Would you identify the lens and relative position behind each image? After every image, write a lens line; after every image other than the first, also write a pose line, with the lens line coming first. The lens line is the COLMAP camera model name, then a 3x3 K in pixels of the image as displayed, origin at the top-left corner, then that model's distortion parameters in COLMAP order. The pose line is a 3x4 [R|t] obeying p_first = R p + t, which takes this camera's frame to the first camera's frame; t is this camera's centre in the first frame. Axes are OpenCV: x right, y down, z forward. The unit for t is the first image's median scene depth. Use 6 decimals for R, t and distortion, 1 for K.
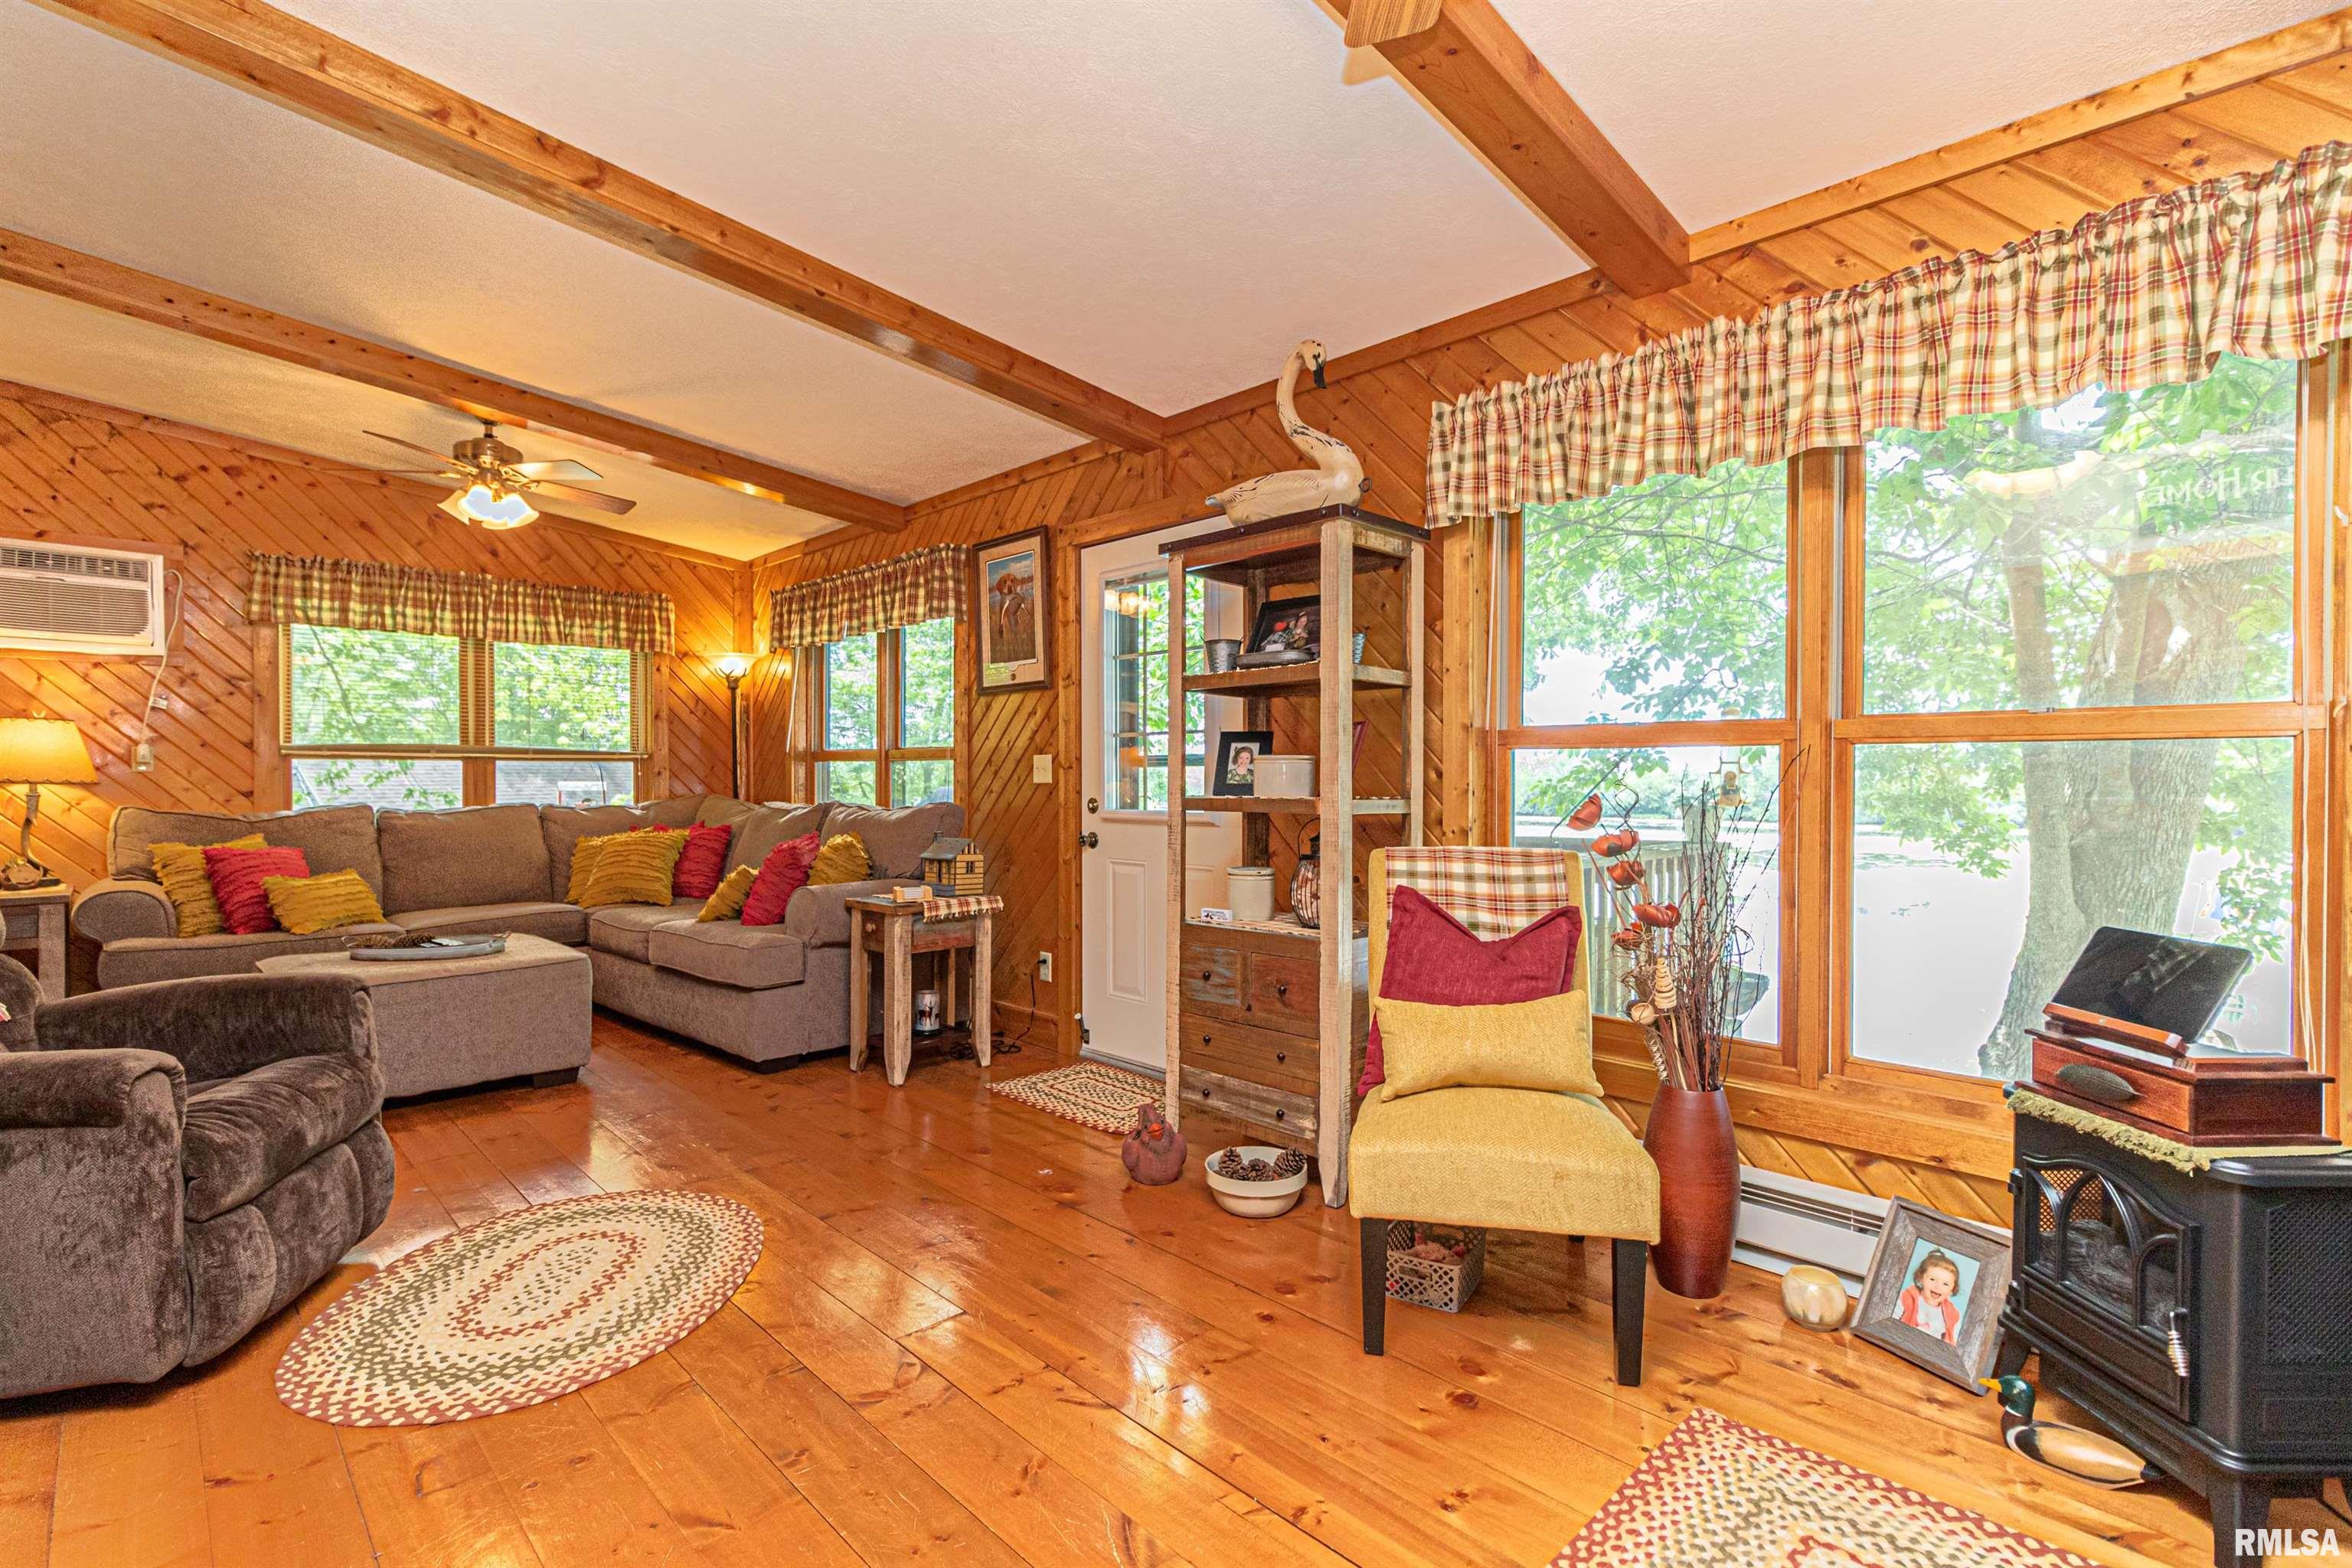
lens RADIAL K [[1080.9, 0, 1175.3], [0, 1080.9, 789.4], [0, 0, 1]] dist [0.001625, 0.000980]
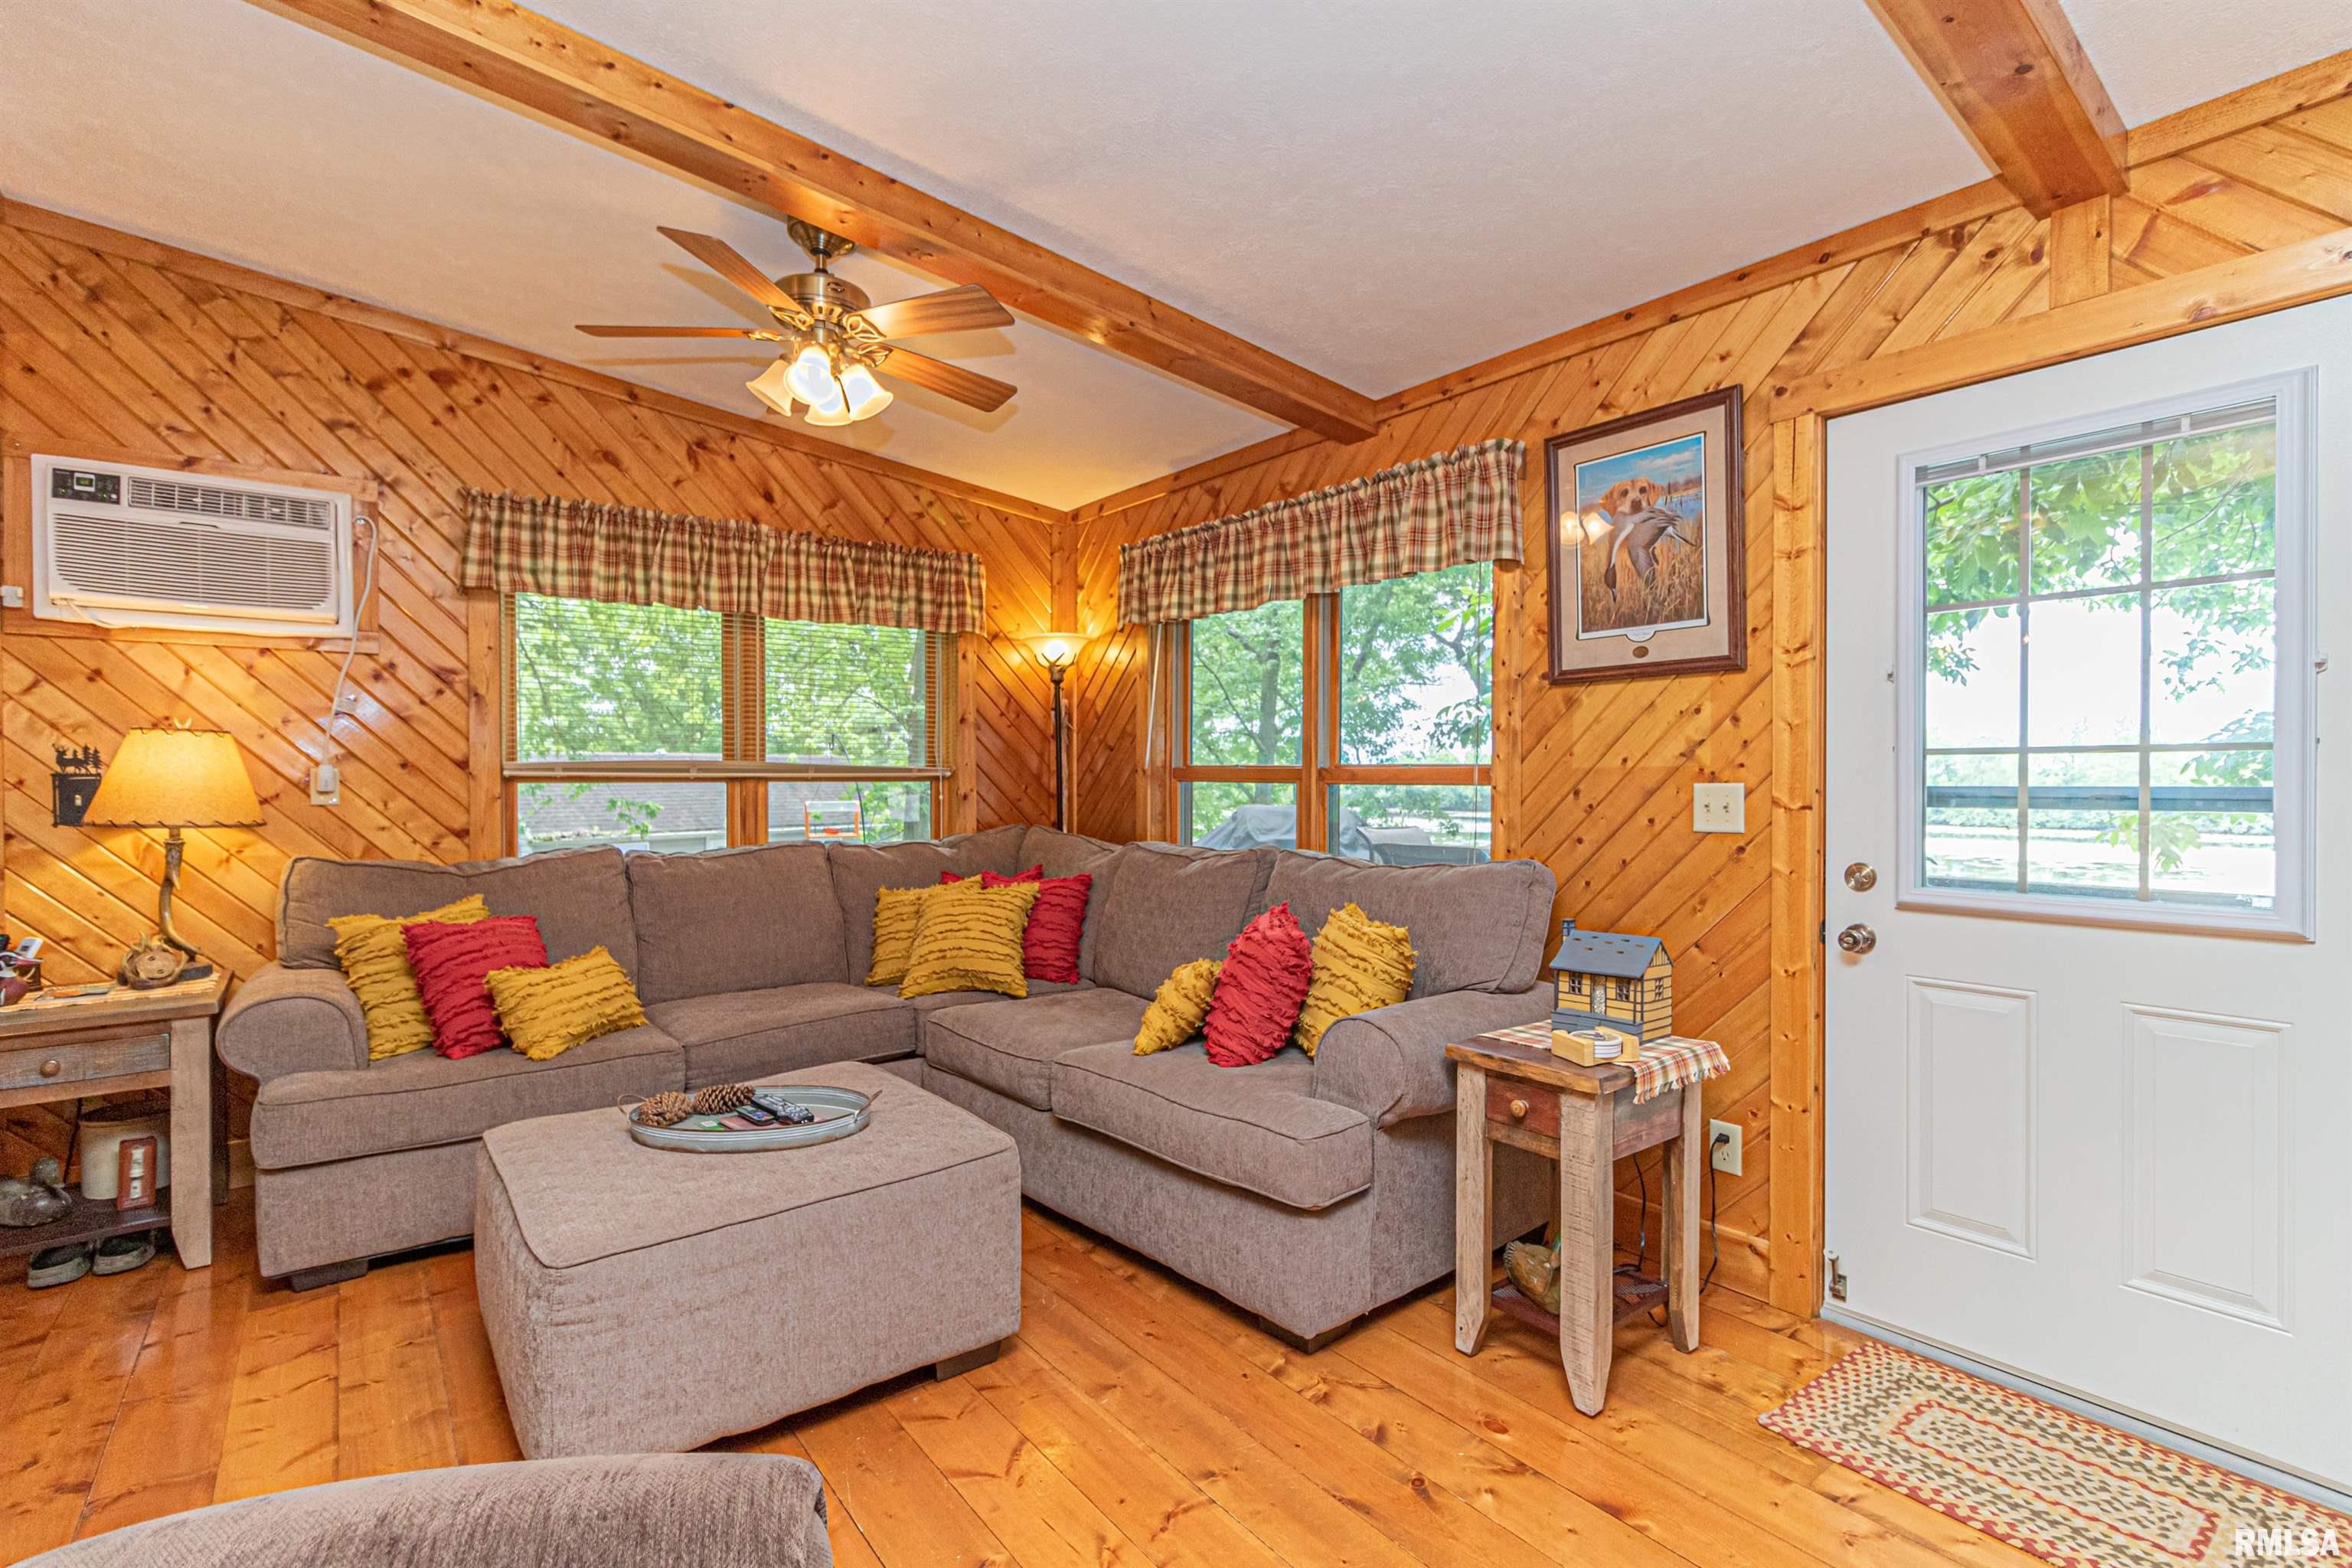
lens RADIAL K [[1080.9, 0, 1181.3], [0, 1080.9, 791.9], [0, 0, 1]] dist [0.001625, 0.000980]
pose [[0.993920, 0.001666, -0.110091, -0.319506], [-0.001316, 0.999994, 0.003249, -0.026598], [0.110096, -0.003084, 0.993916, 0.358222]]
